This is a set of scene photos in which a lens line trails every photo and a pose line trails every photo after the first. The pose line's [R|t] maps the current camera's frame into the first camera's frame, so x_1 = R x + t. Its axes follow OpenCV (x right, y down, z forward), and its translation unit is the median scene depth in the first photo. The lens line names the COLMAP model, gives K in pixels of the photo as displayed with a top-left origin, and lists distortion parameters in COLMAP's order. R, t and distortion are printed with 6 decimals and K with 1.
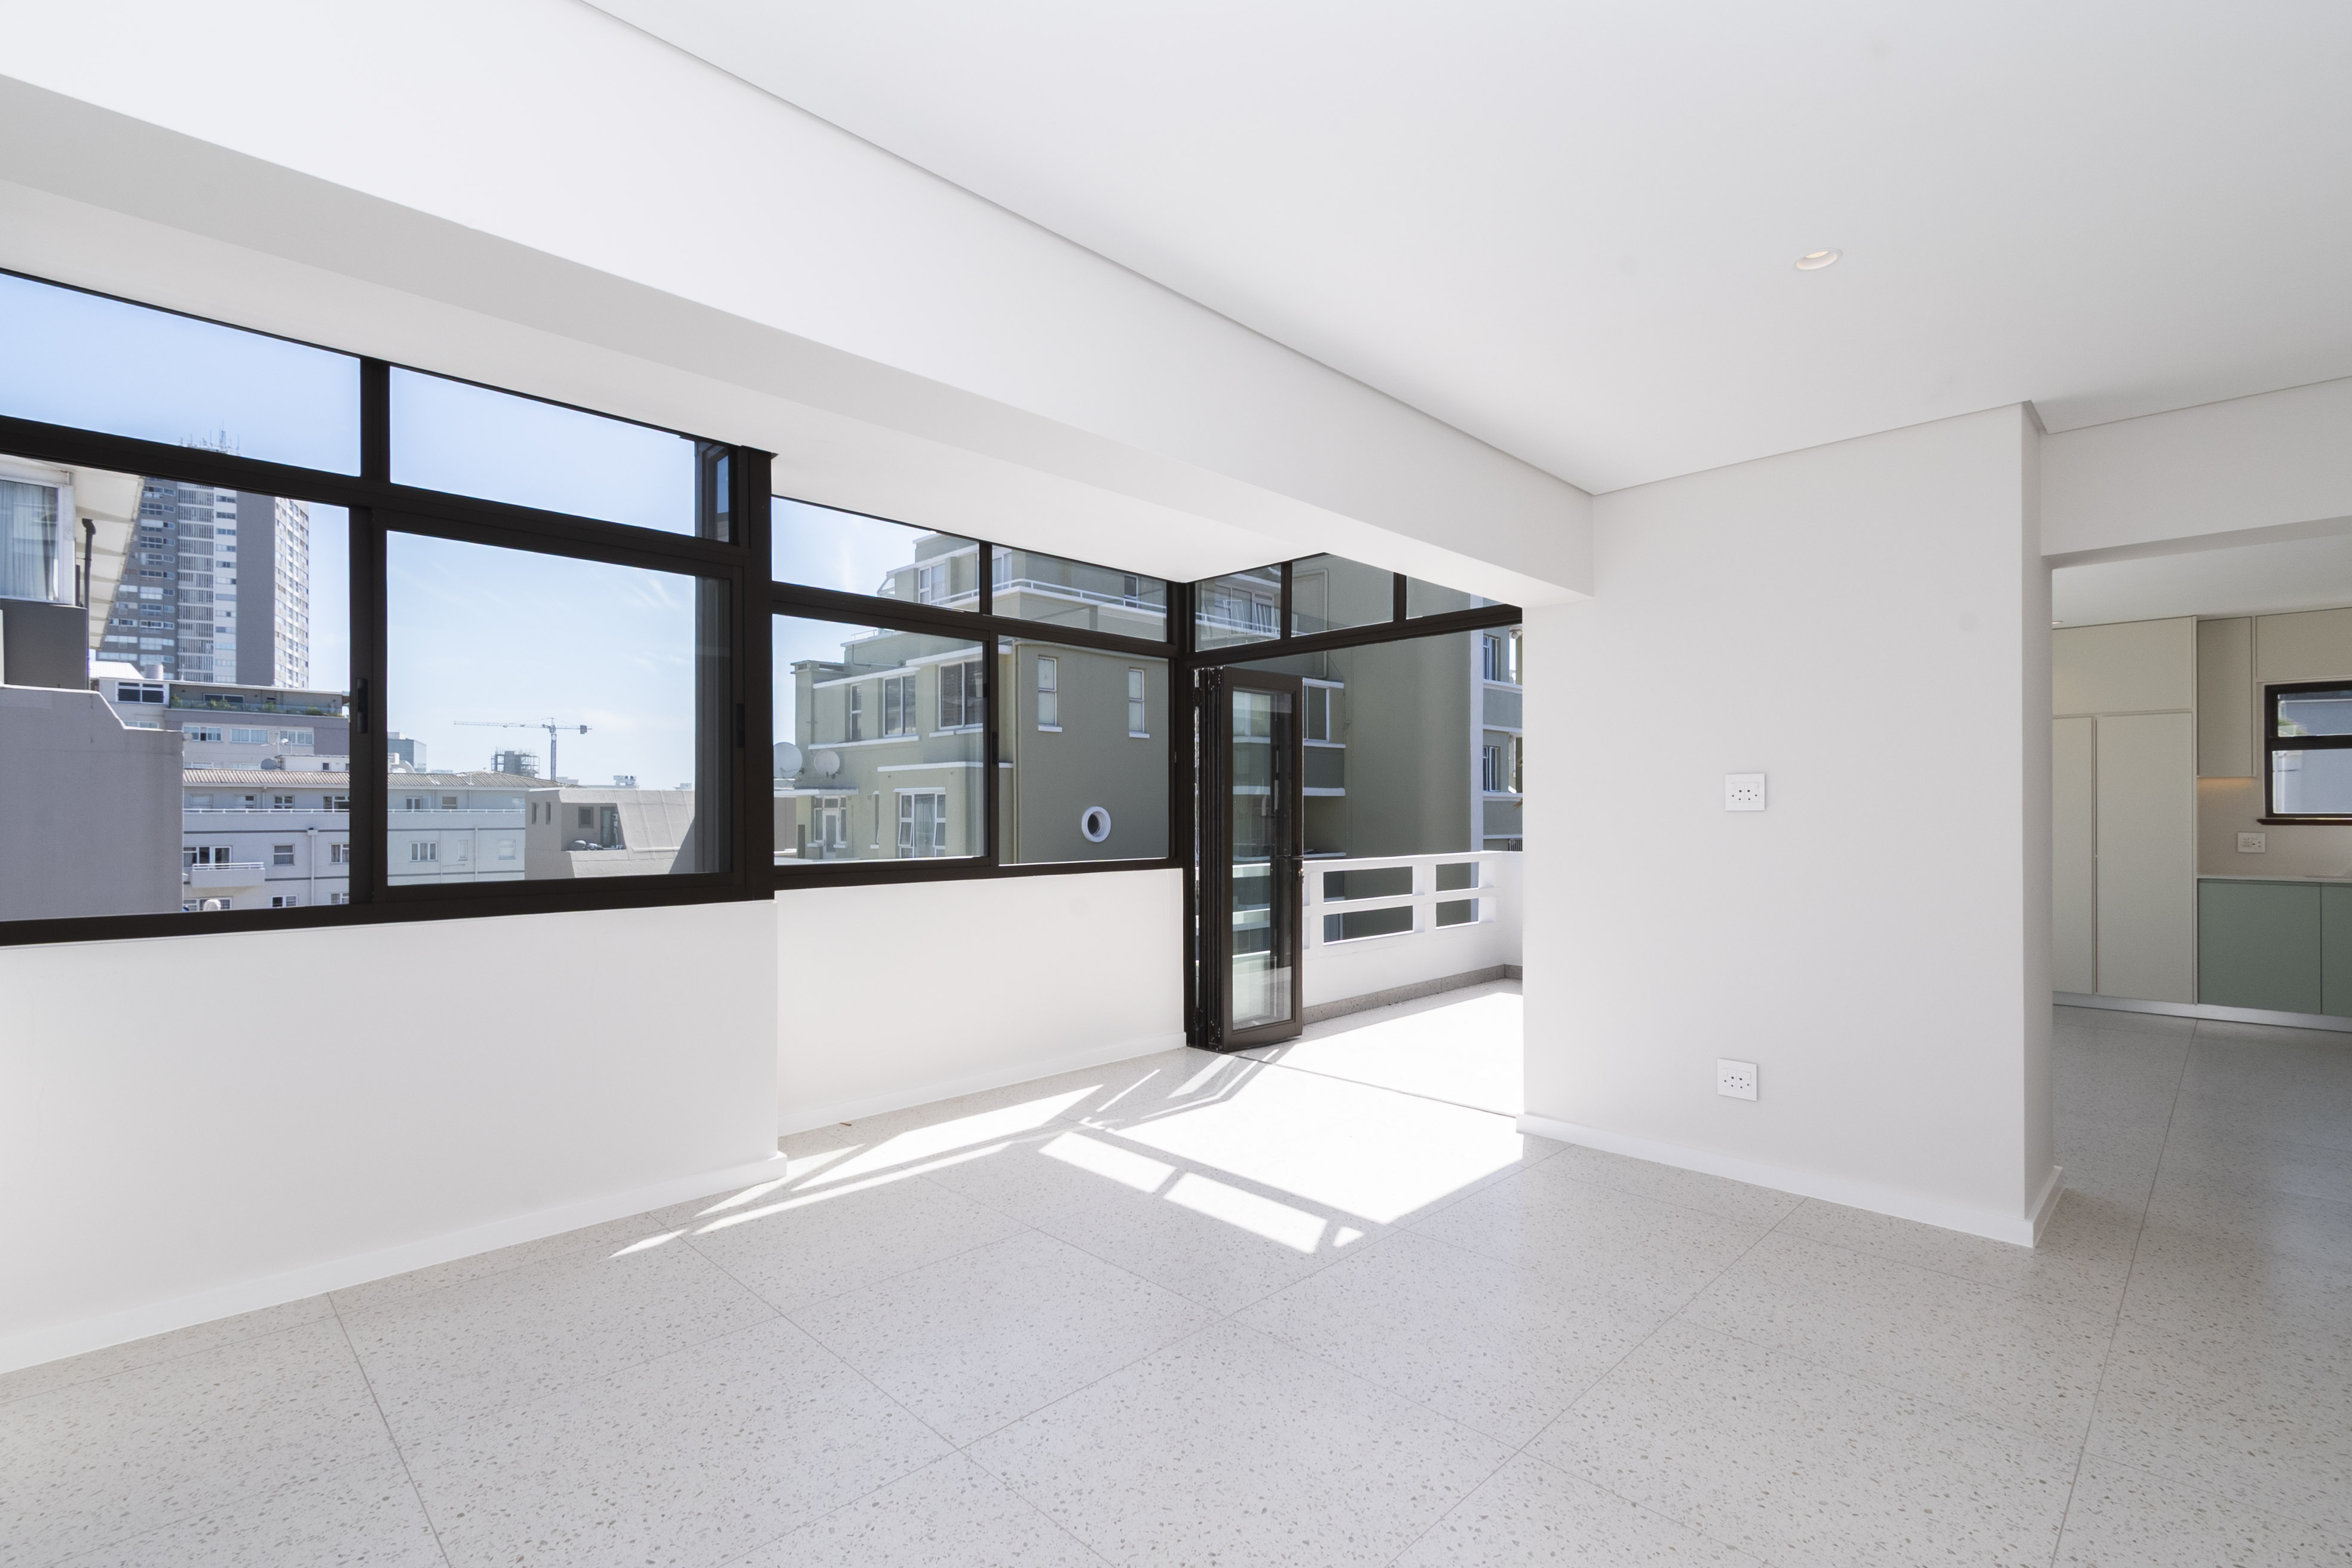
lens RADIAL K [[1087.7, 0, 1168.2], [0, 1087.7, 815.4], [0, 0, 1]] dist [0.013523, -0.007504]
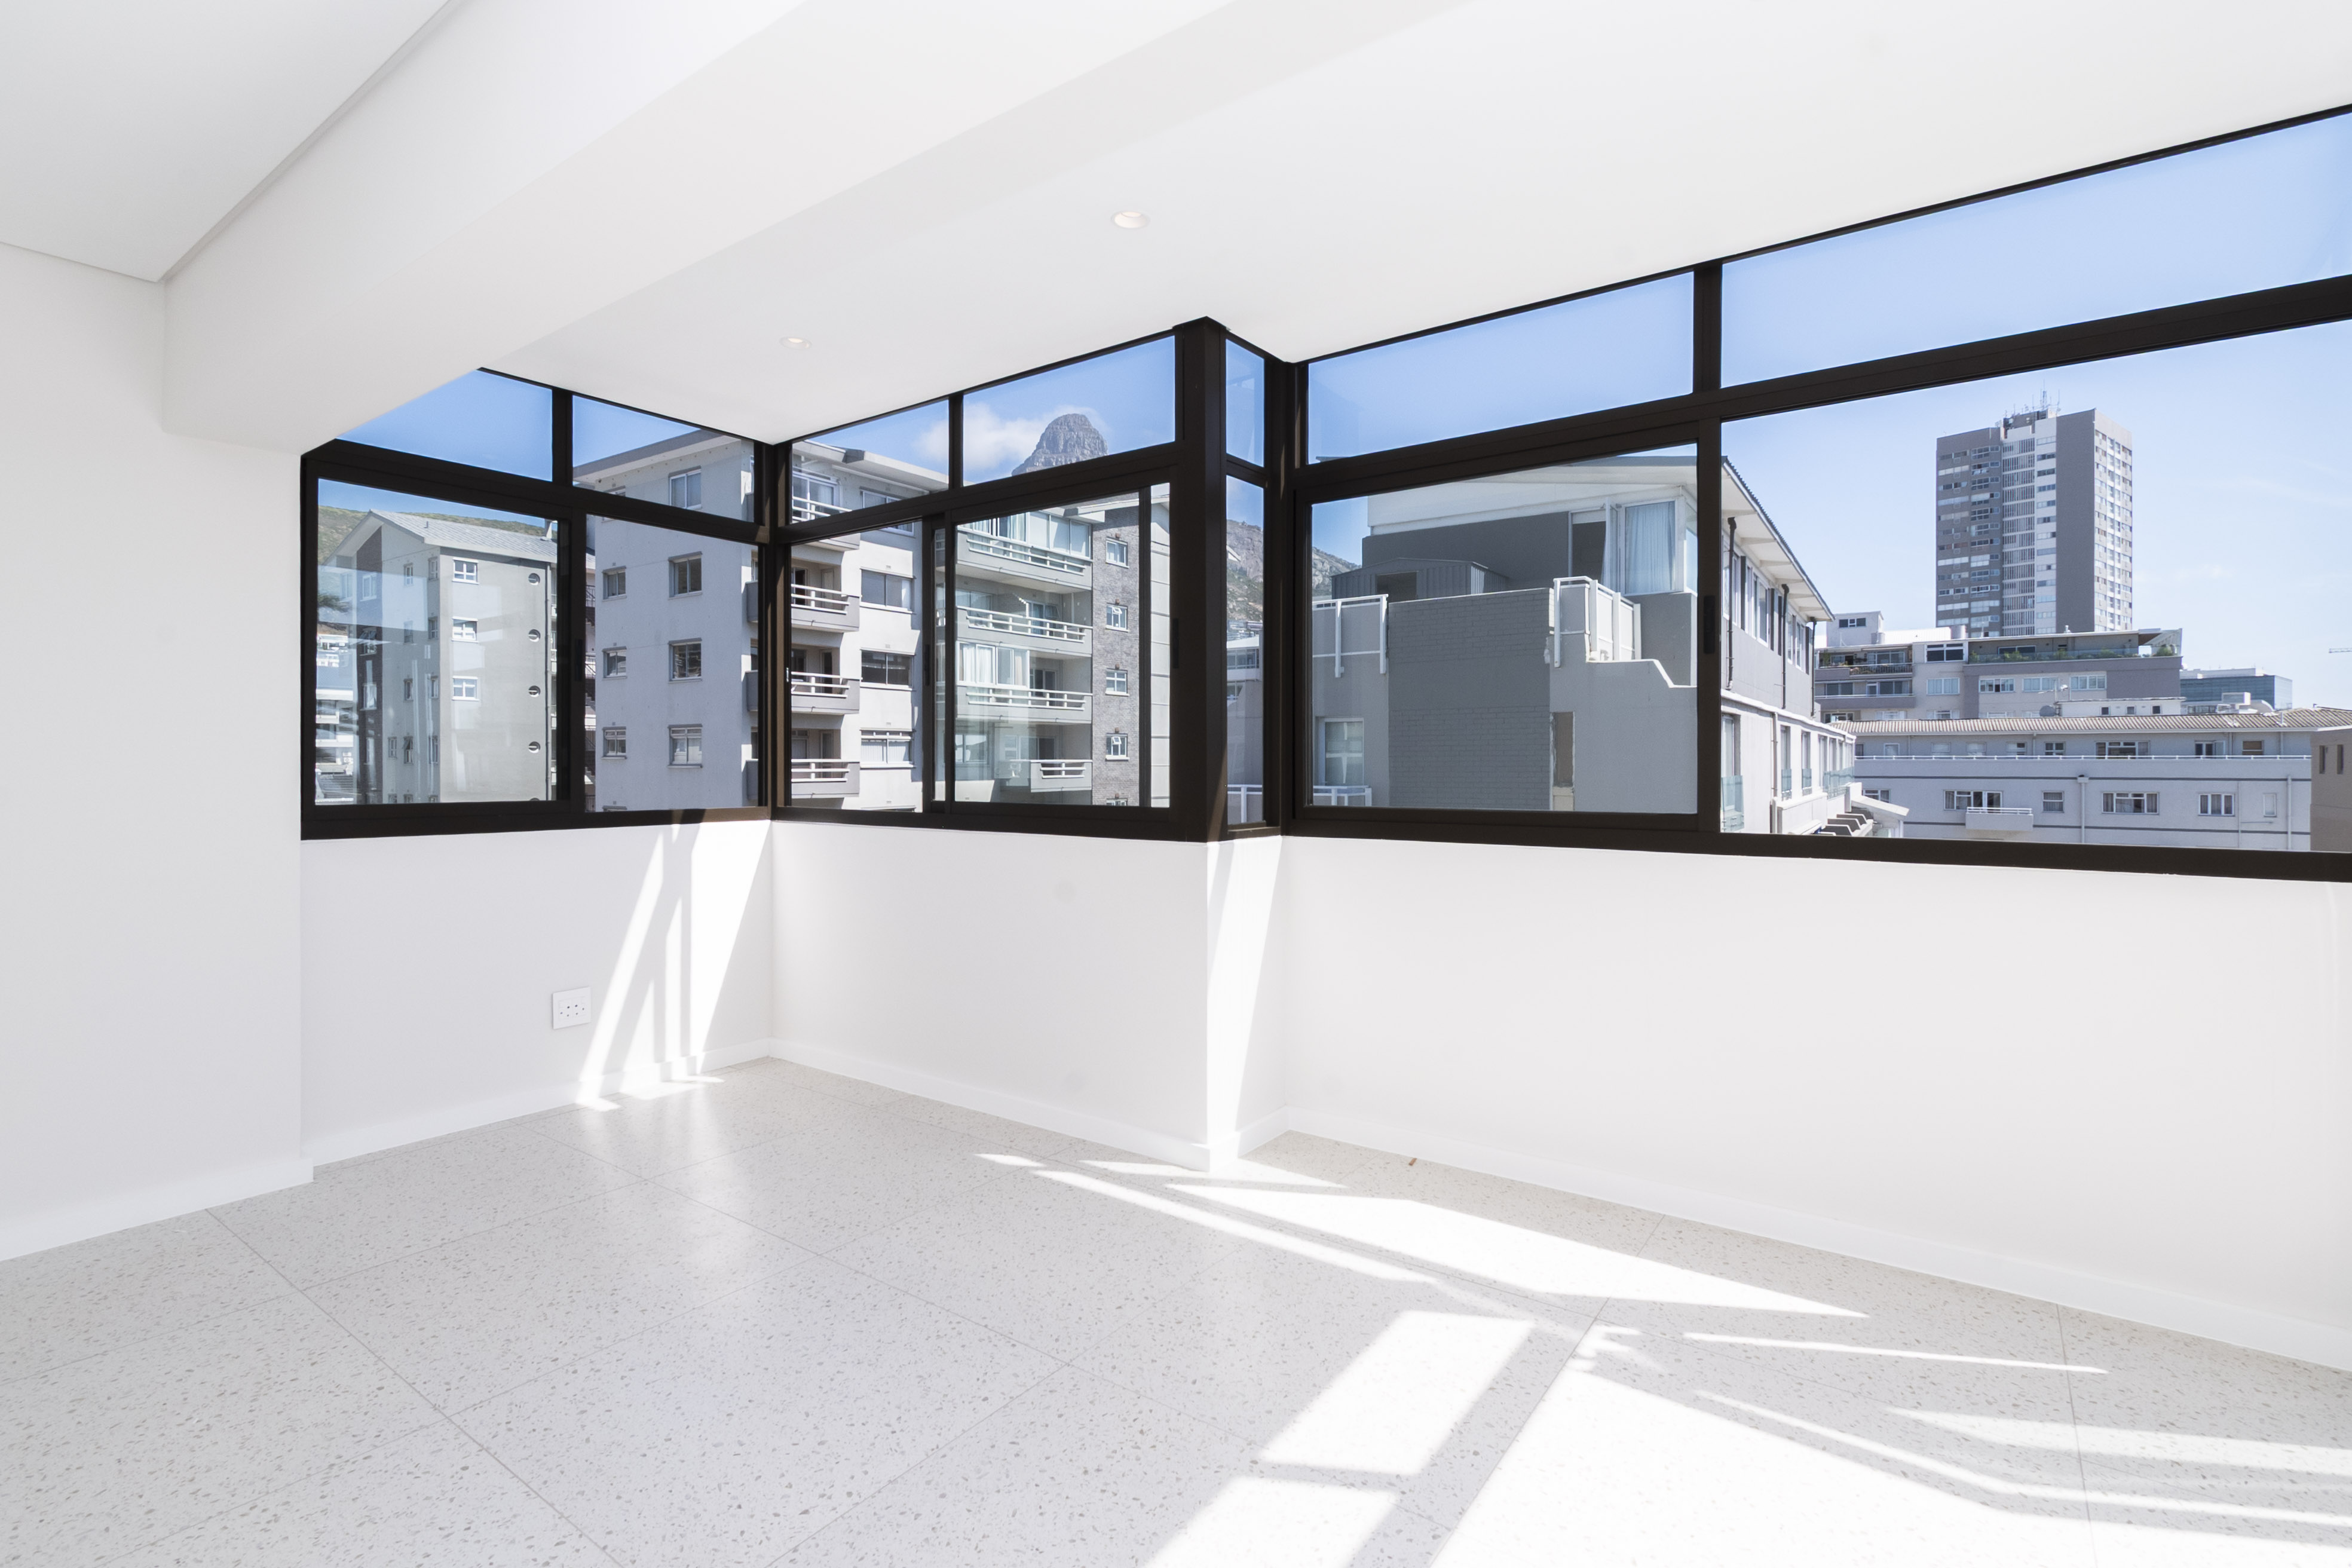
lens RADIAL K [[1087.7, 0, 1181.0], [0, 1087.7, 746.0], [0, 0, 1]] dist [0.013523, -0.007504]
pose [[0.168873, -0.011198, -0.985574, 0.340509], [-0.004862, 0.999914, -0.012194, 0.009419], [0.985626, 0.006851, 0.168804, 0.598153]]
